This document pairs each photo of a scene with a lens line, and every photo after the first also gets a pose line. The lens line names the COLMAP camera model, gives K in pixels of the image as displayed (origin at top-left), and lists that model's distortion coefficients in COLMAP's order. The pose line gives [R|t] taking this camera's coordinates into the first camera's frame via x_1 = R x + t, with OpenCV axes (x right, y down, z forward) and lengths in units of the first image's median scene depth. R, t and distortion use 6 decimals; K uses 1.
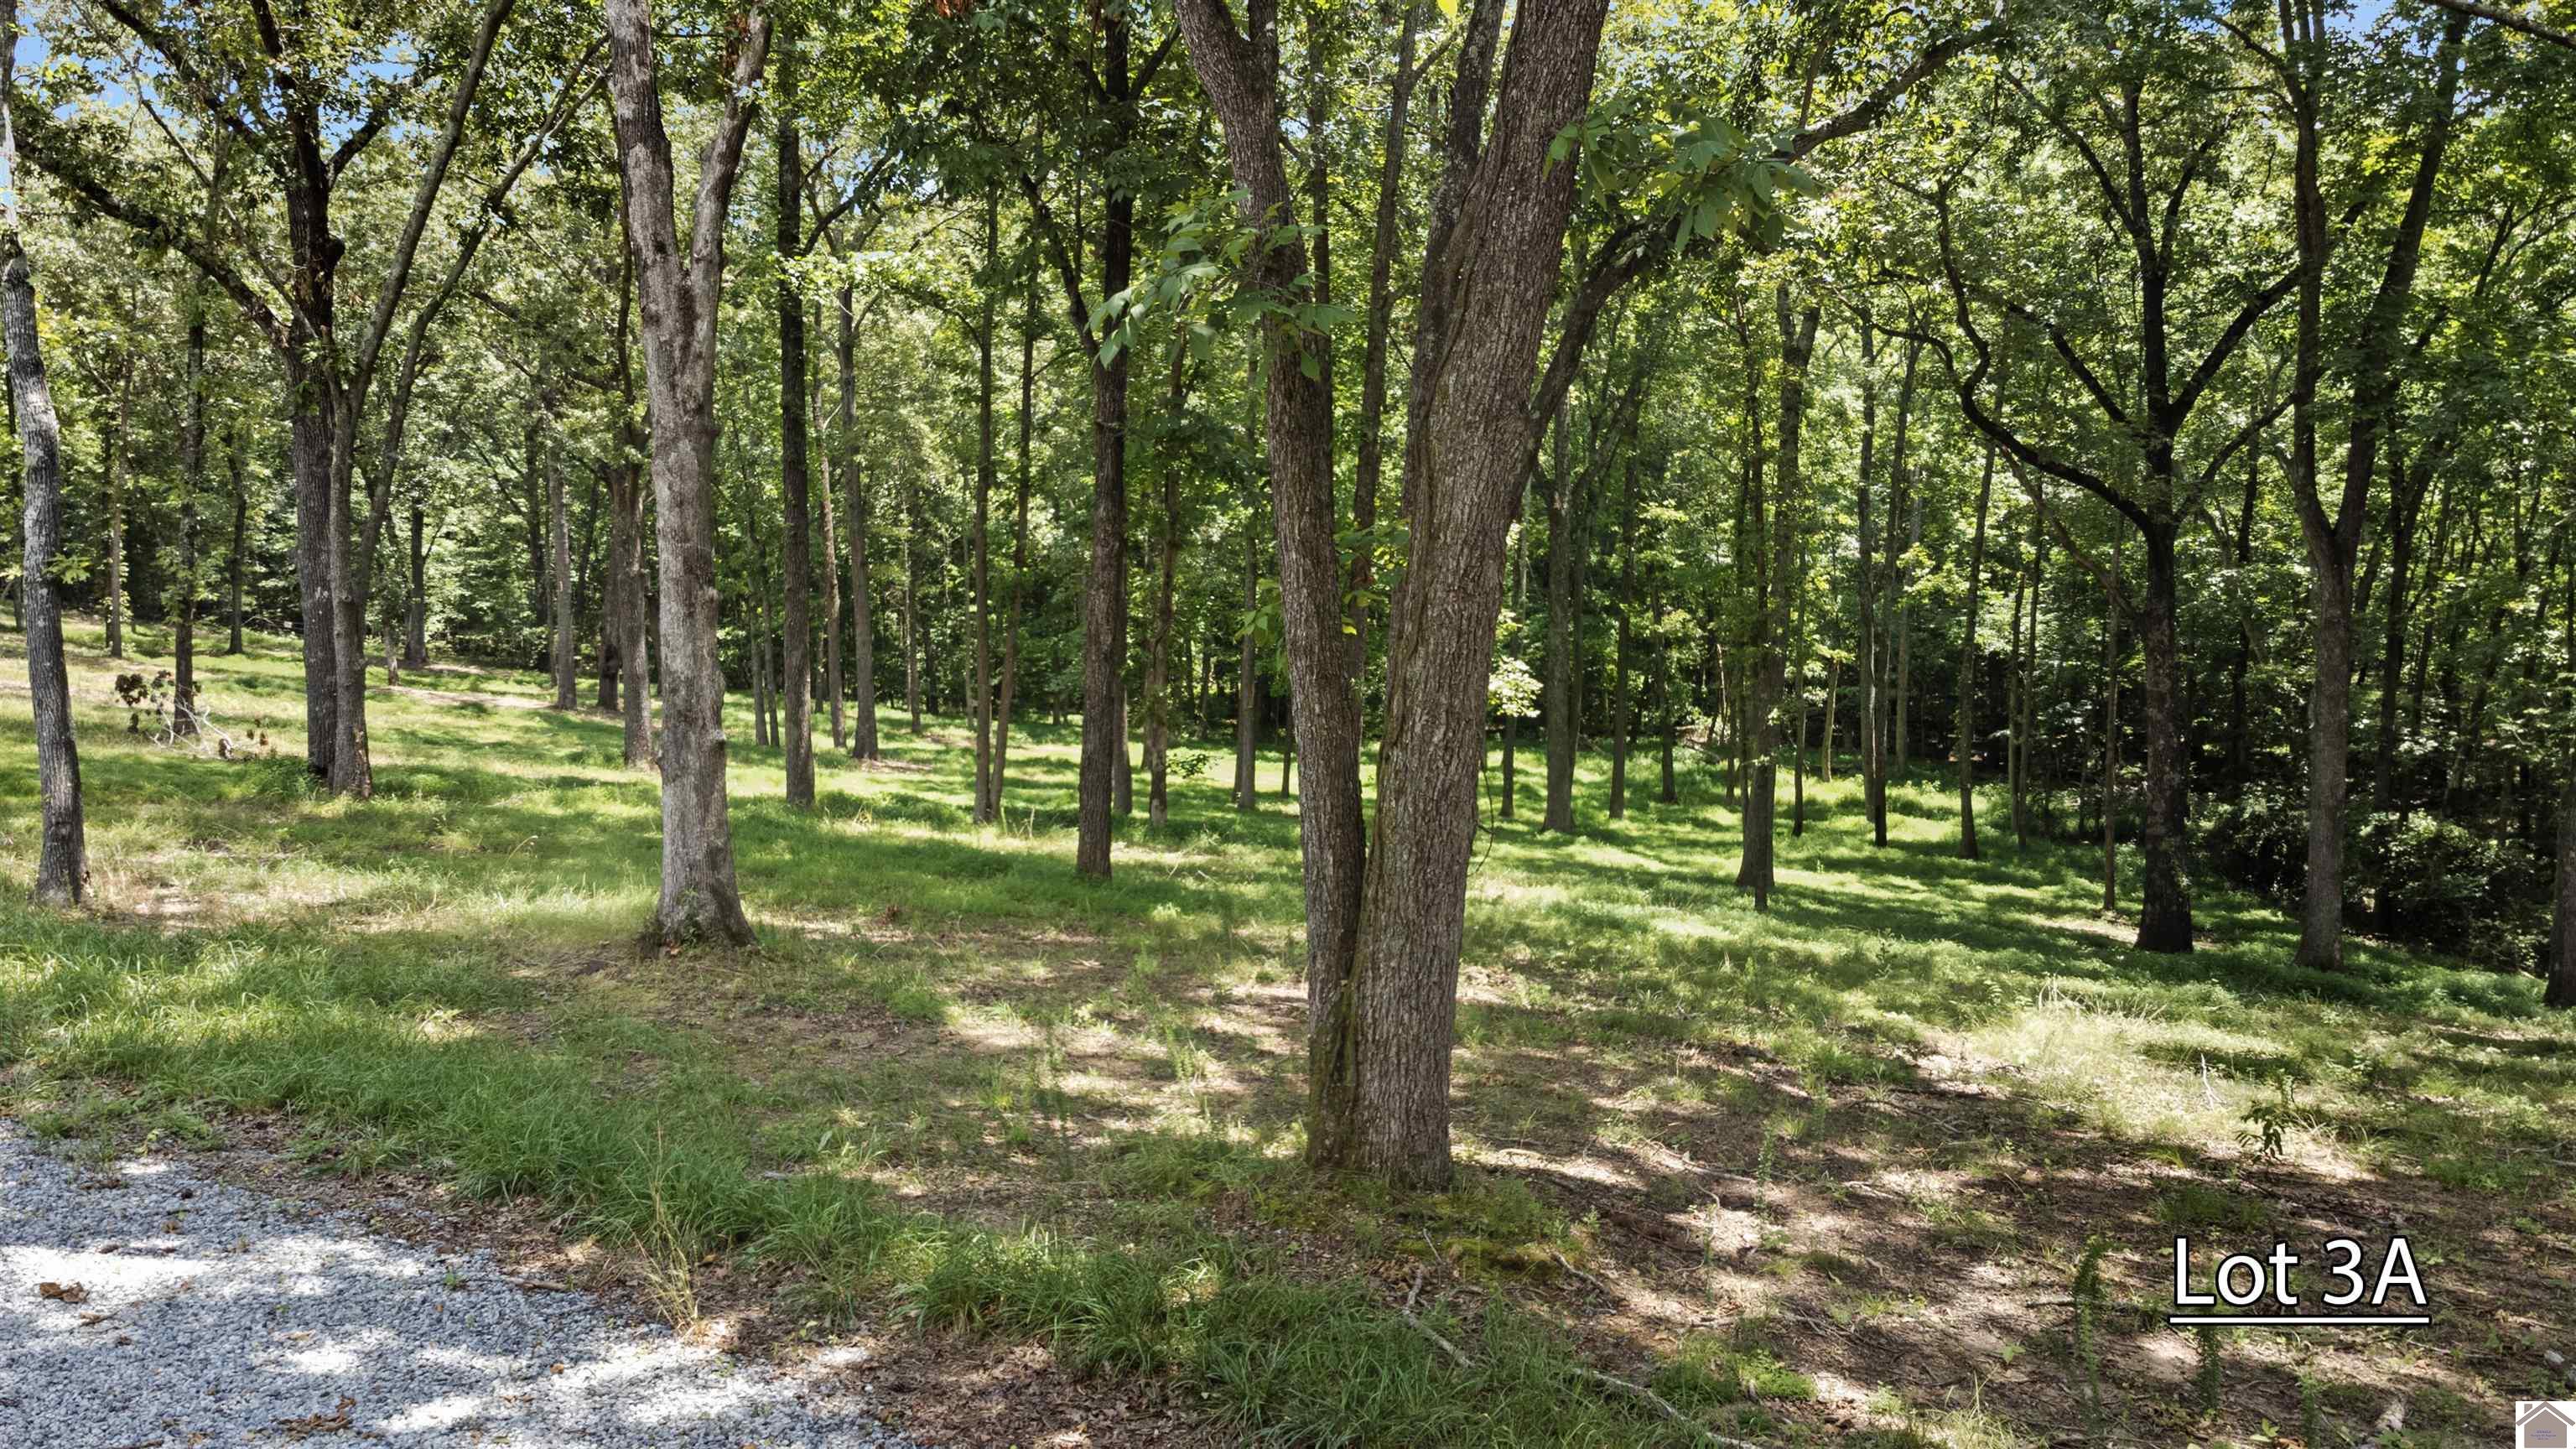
lens RADIAL K [[1787.8, 0, 1288.0], [0, 1787.8, 724.5], [0, 0, 1]] dist [-0.002008, 0.051724]
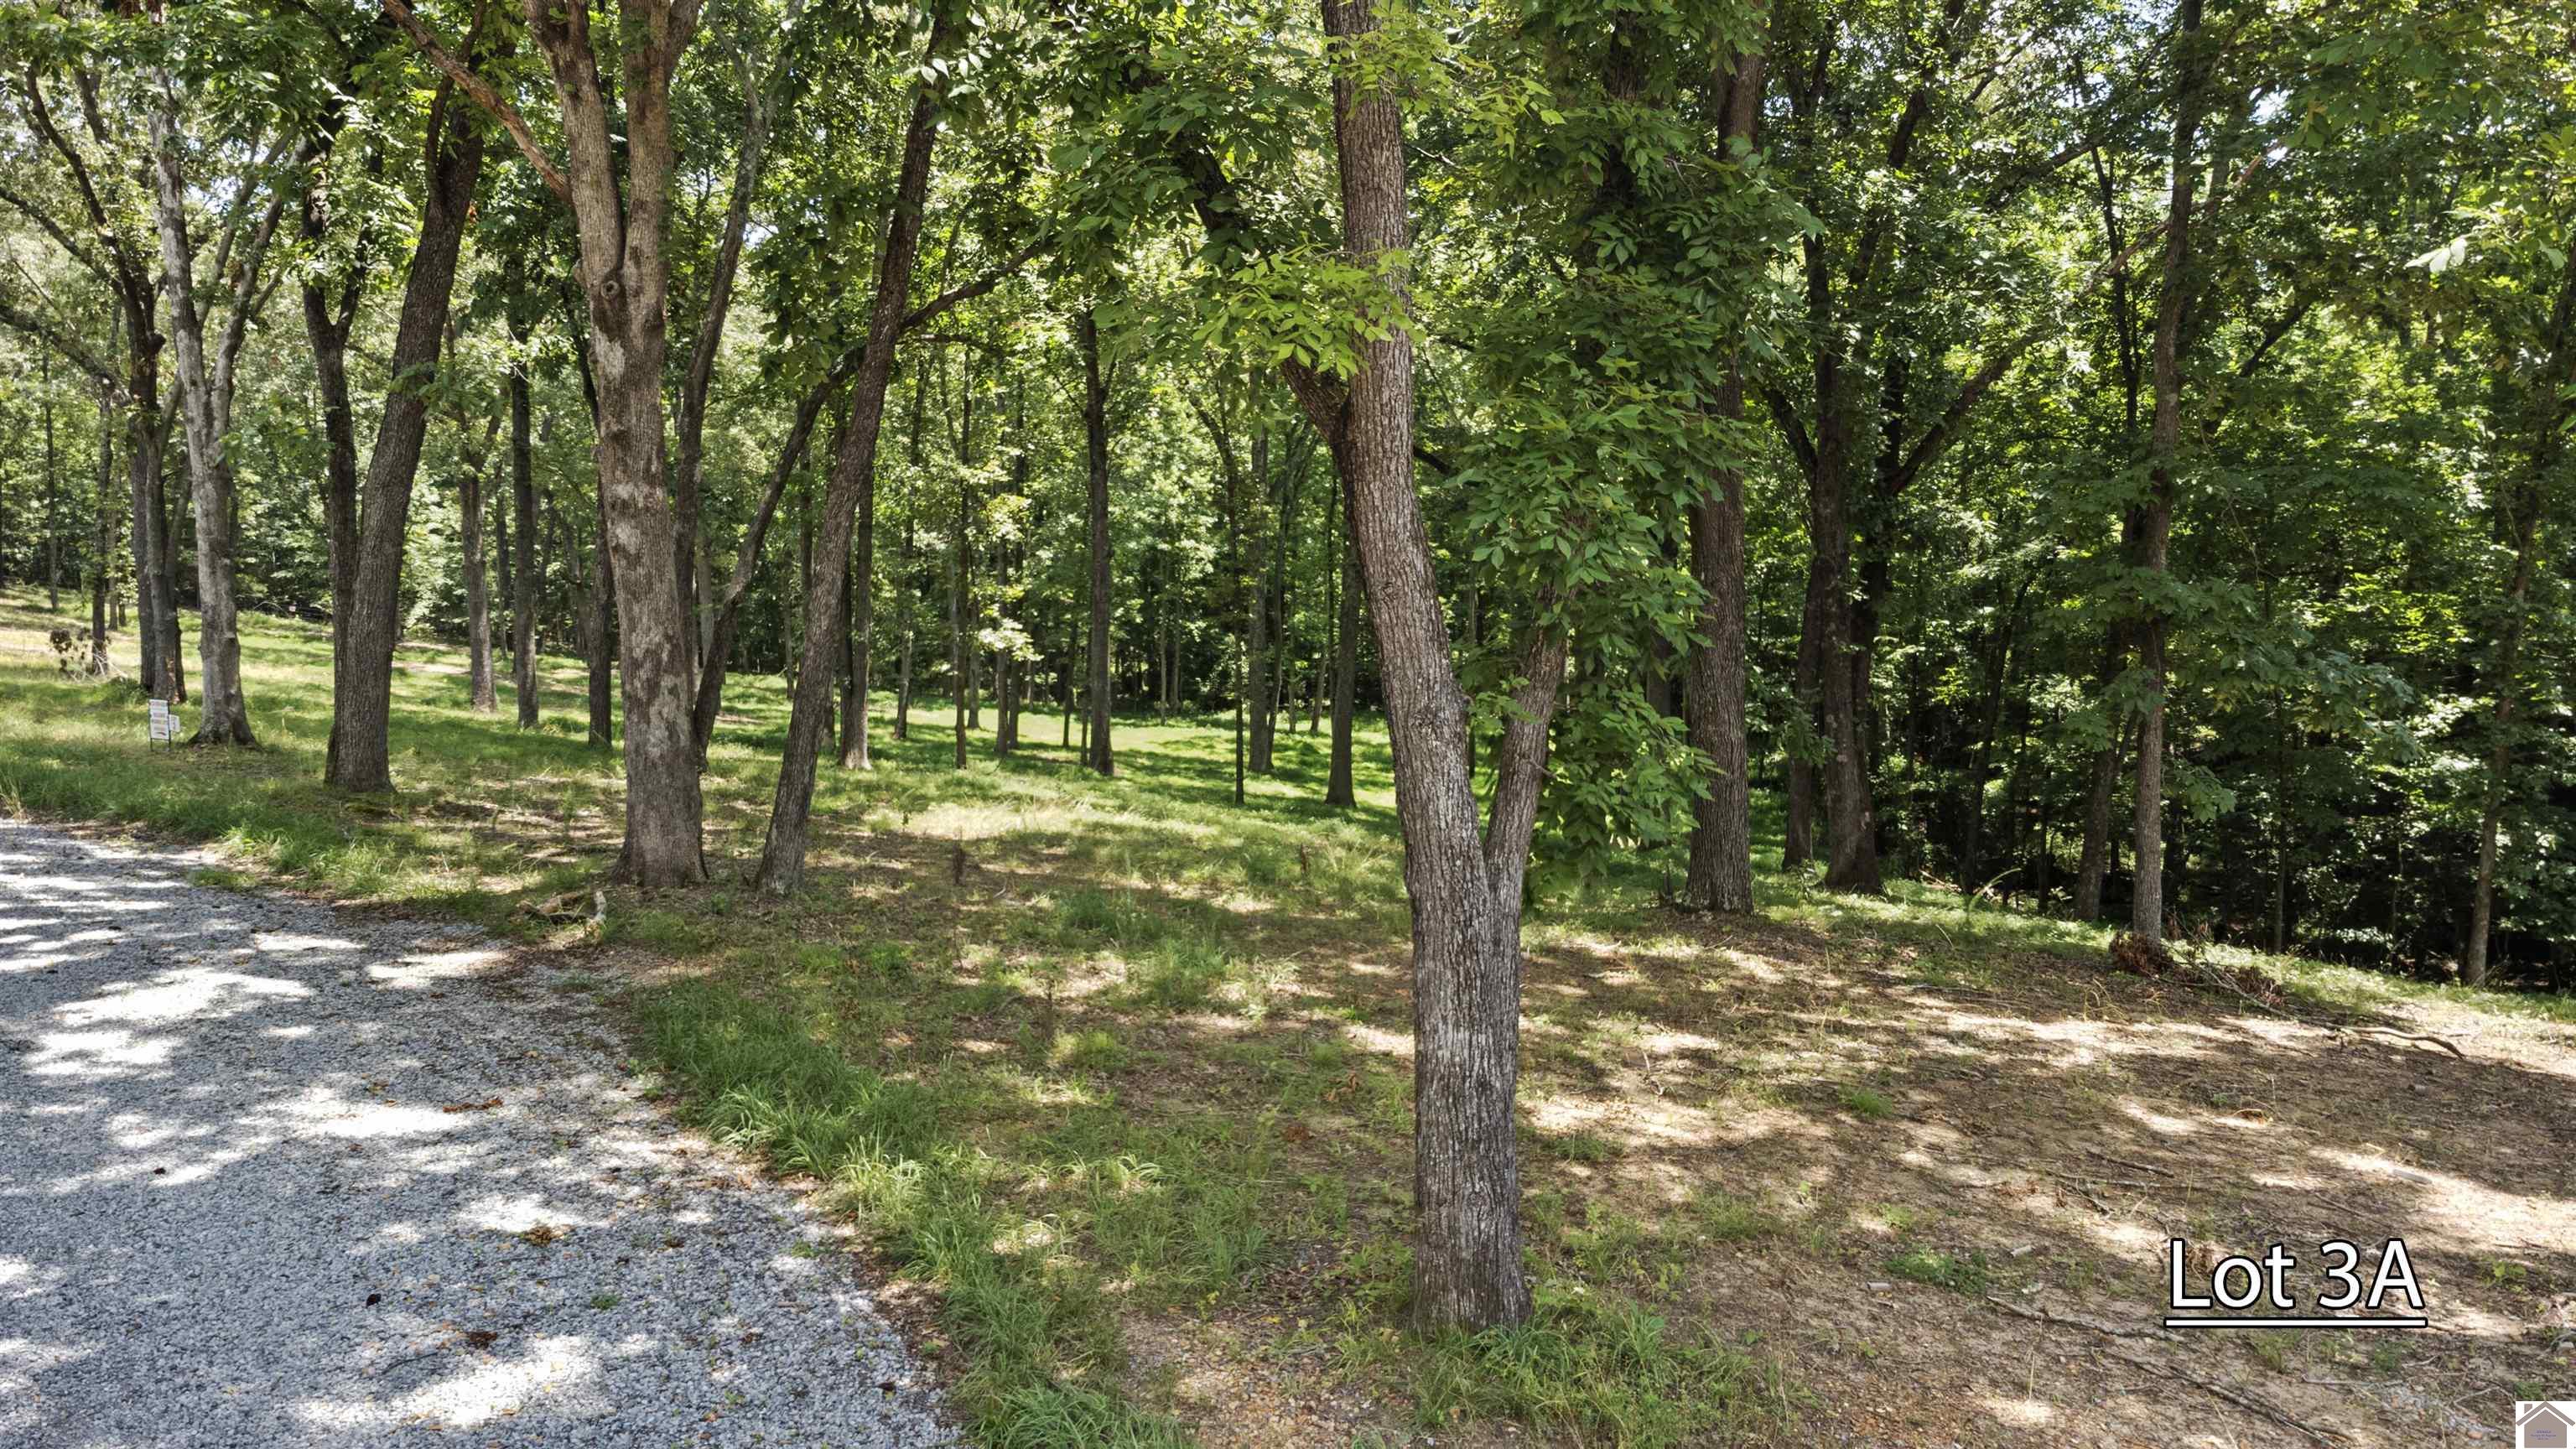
lens RADIAL K [[1868.7, 0, 1288.0], [0, 1868.7, 724.5], [0, 0, 1]] dist [-0.009120, 0.085215]
pose [[0.997790, 0.003800, -0.066334, 0.287259], [-0.003836, 0.999993, -0.000421, 0.029550], [0.066332, 0.000675, 0.997797, -0.284074]]
